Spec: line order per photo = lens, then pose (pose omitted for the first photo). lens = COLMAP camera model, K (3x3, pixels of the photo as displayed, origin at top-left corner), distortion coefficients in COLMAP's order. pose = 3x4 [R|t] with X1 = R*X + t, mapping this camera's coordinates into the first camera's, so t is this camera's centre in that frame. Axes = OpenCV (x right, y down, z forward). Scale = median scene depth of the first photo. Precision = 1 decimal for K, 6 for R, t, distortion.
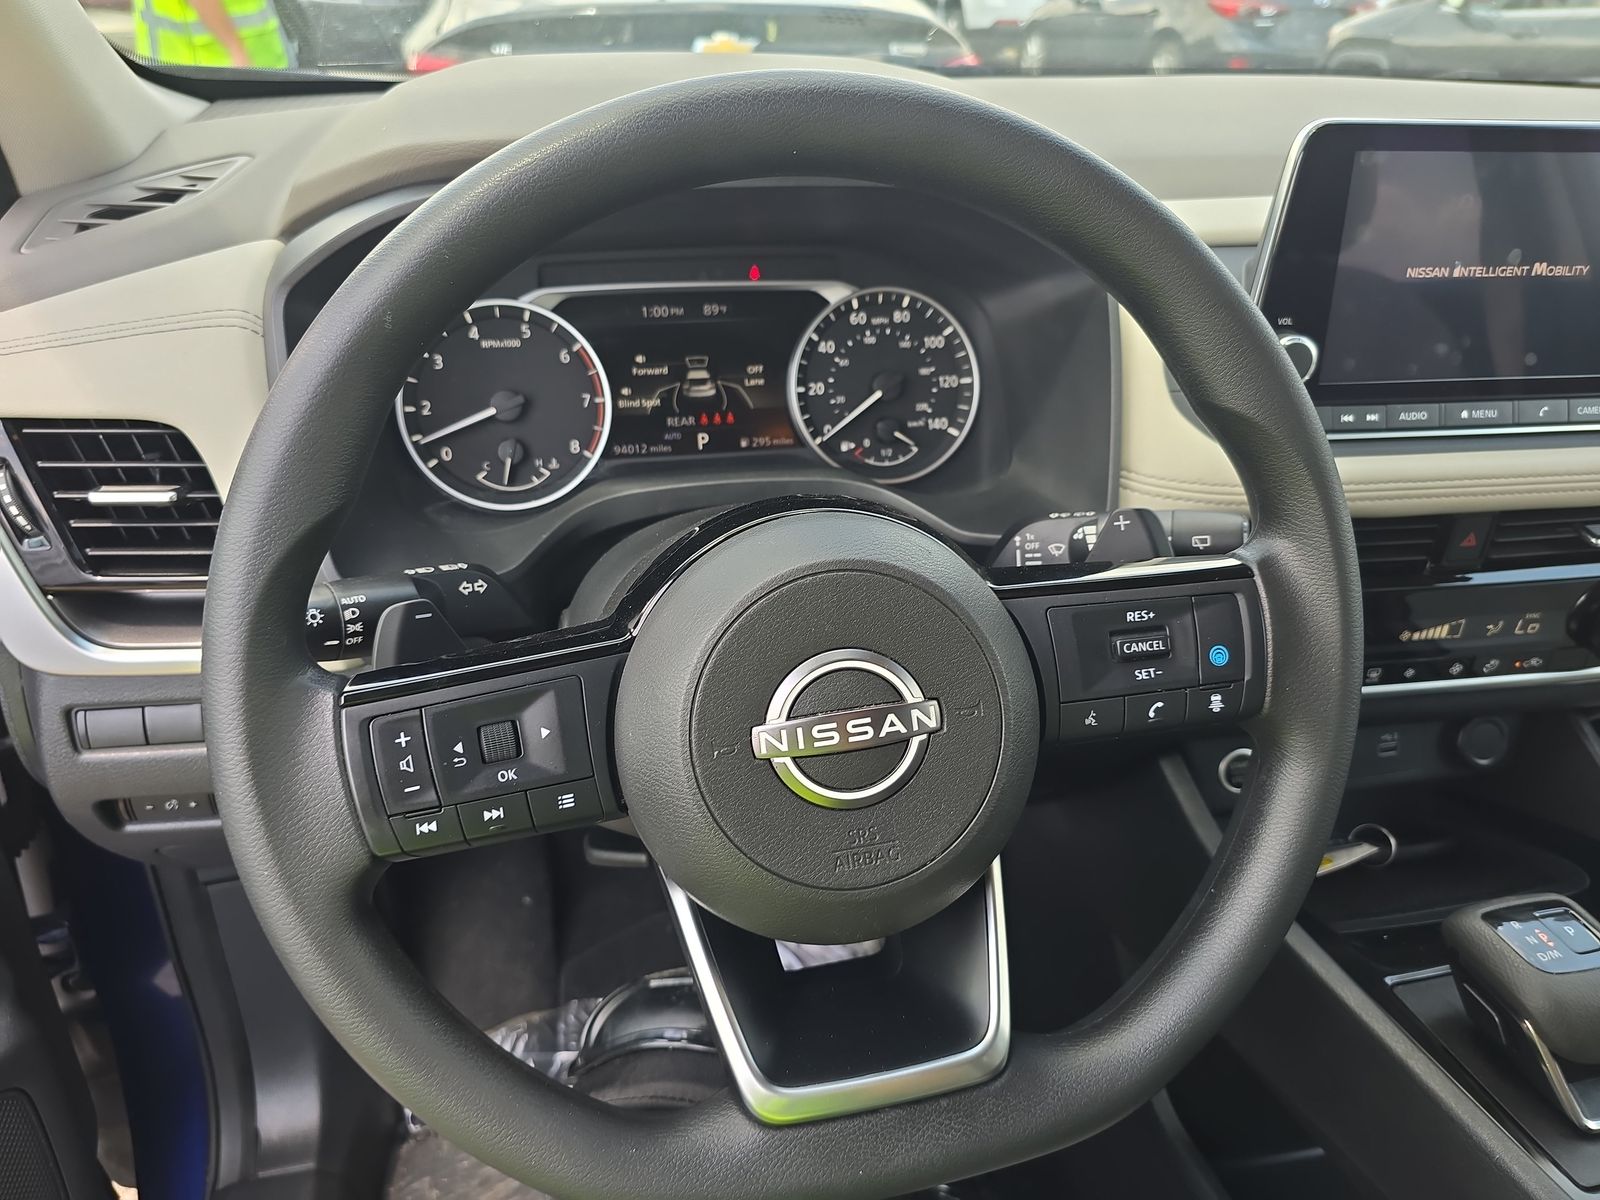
lens RADIAL K [[1062.6, 0, 765.7], [0, 1062.6, 601.4], [0, 0, 1]] dist [0.027608, -0.036245]
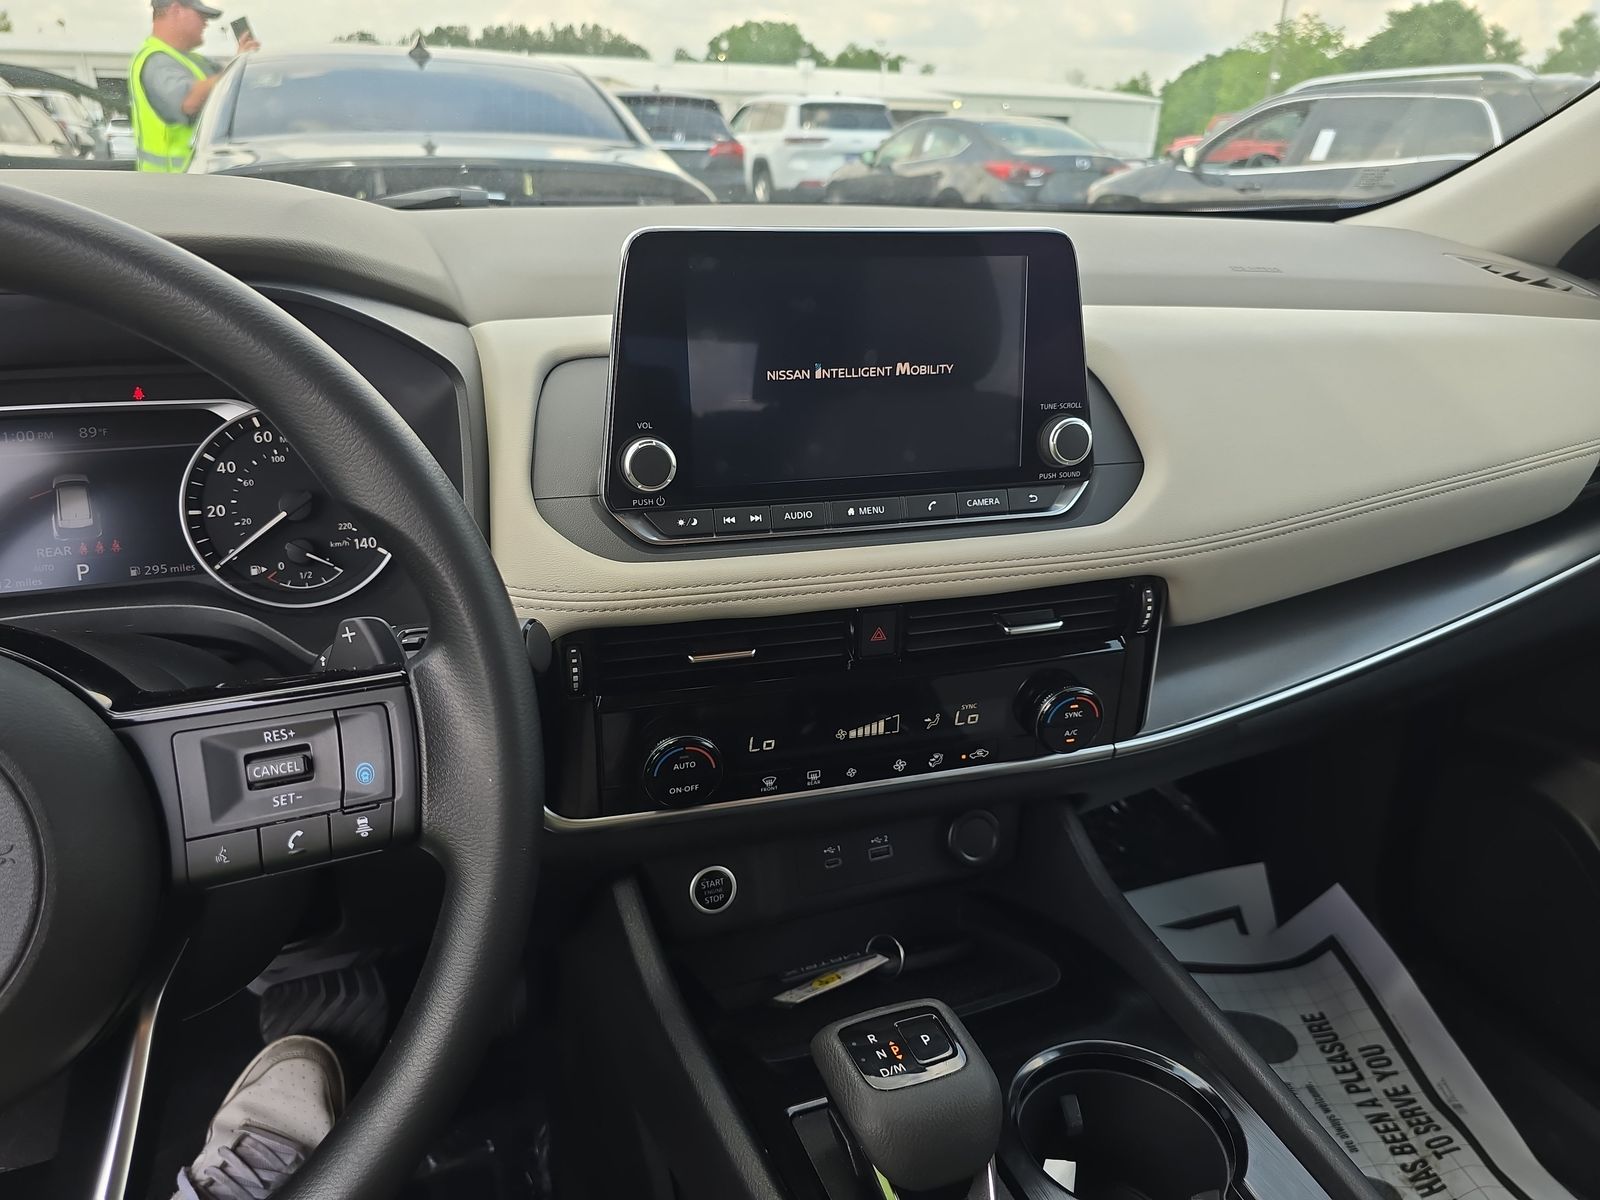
lens RADIAL K [[1062.6, 0, 788.4], [0, 1062.6, 600.5], [0, 0, 1]] dist [0.027608, -0.036245]
pose [[0.990259, -0.049851, 0.130009, 0.419770], [0.065908, 0.990304, -0.122286, 0.025518], [-0.122652, 0.129664, 0.983943, 0.026147]]
